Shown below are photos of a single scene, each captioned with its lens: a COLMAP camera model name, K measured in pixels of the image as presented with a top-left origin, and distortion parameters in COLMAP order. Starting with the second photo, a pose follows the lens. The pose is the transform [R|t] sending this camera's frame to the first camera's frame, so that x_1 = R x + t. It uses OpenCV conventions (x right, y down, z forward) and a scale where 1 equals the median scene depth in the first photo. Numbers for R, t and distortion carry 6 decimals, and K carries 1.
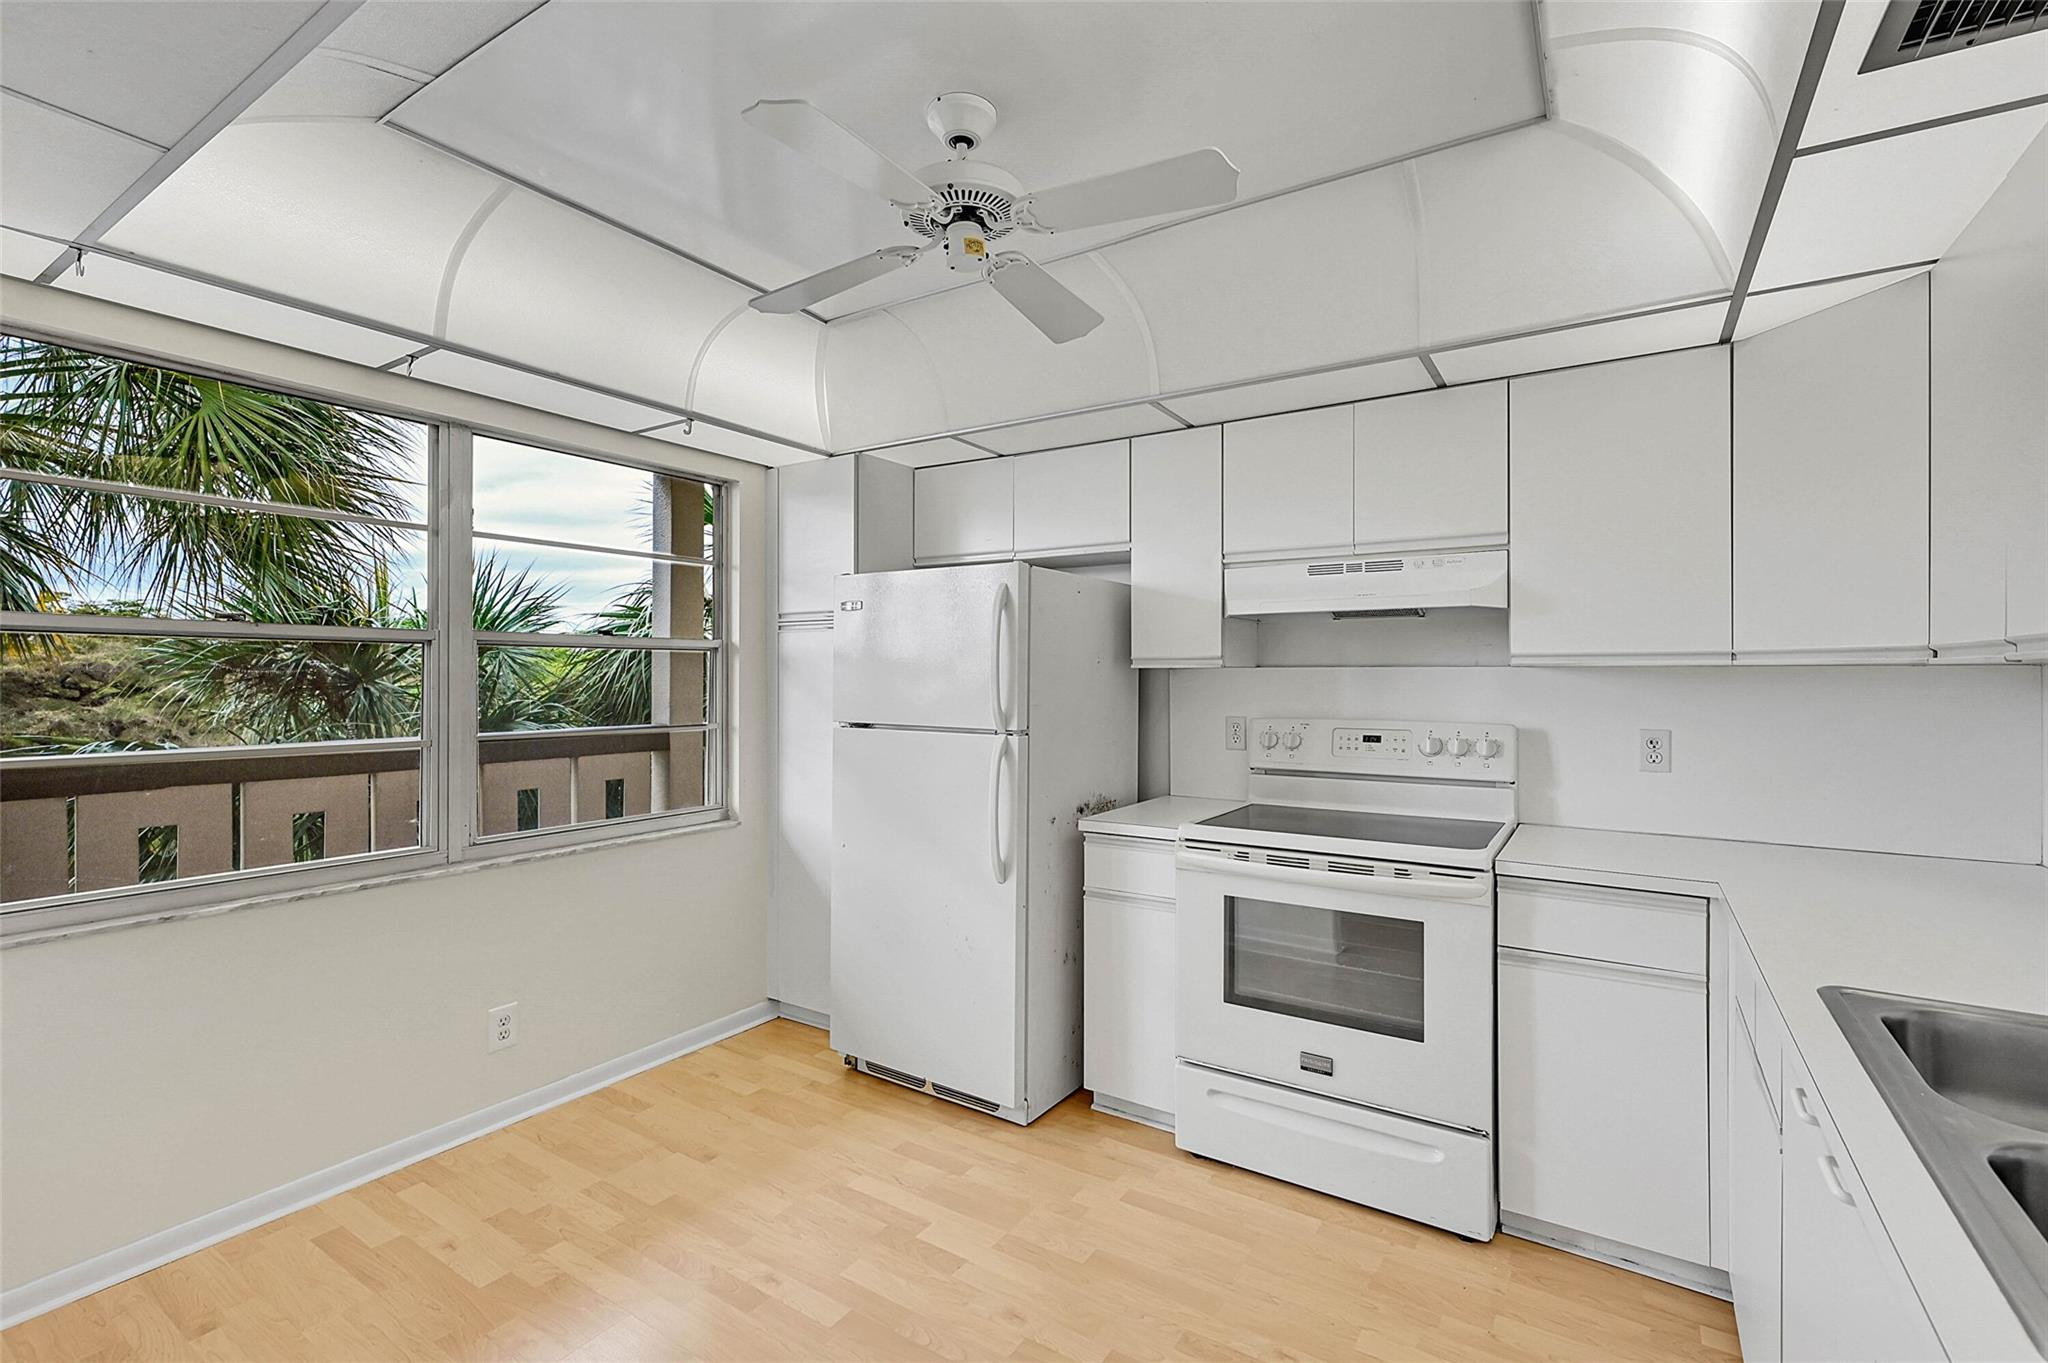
lens RADIAL K [[843.3, 0, 1150.0], [0, 843.3, 678.1], [0, 0, 1]] dist [0.000267, 0.000045]
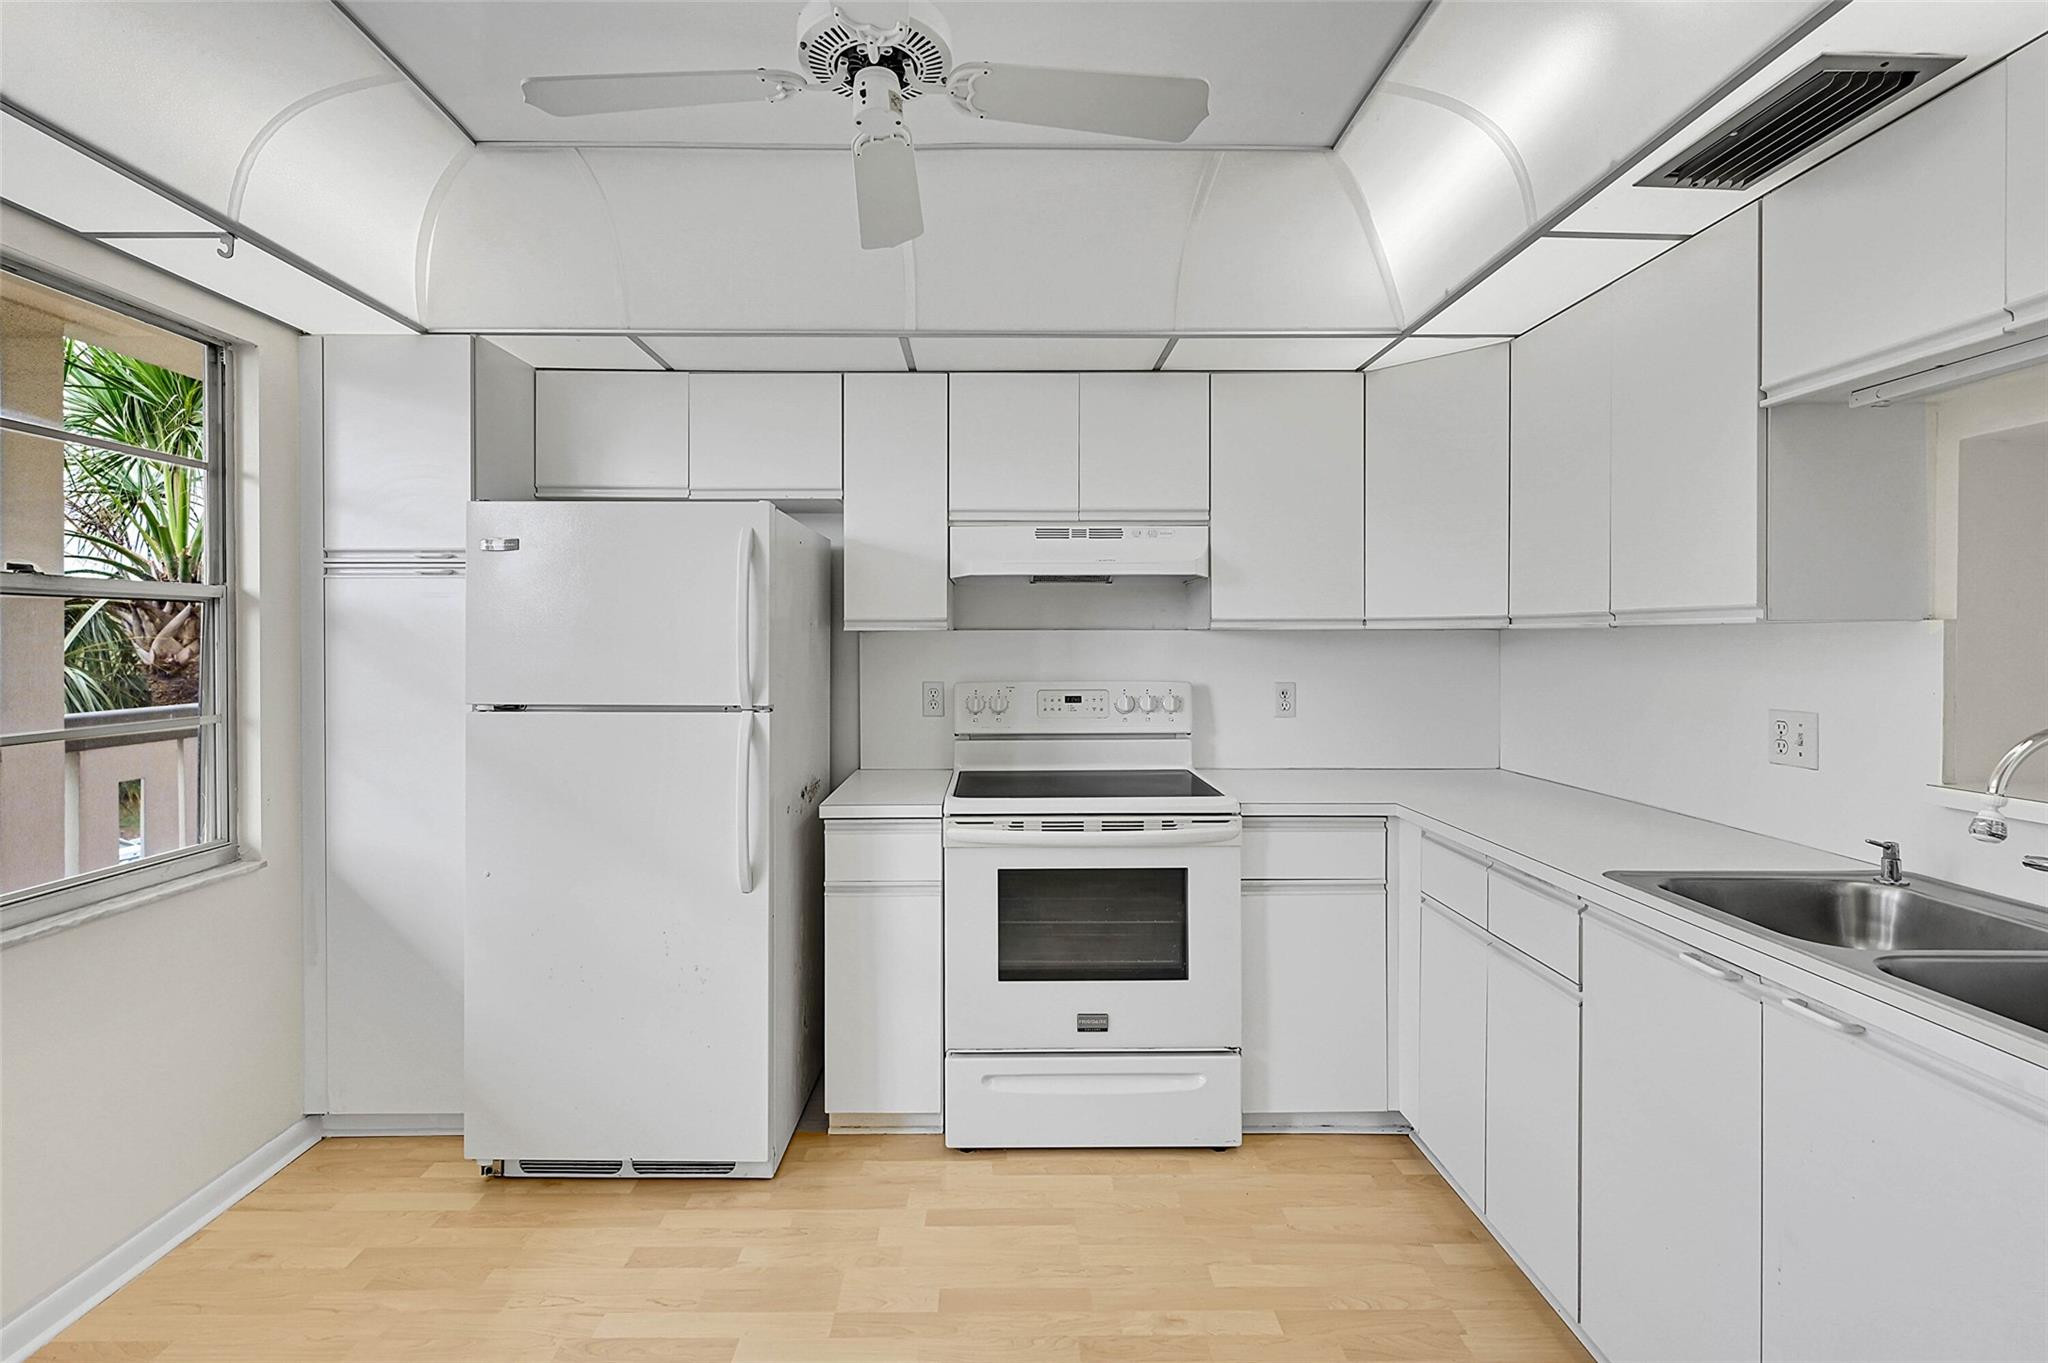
lens RADIAL K [[816.8, 0, 1040.0], [0, 816.8, 645.9], [0, 0, 1]] dist [-0.000462, -0.000035]
pose [[0.872452, -0.007079, 0.488649, -0.298514], [0.004498, 0.999969, 0.006456, -0.000473], [-0.488679, -0.003434, 0.872457, 0.160697]]
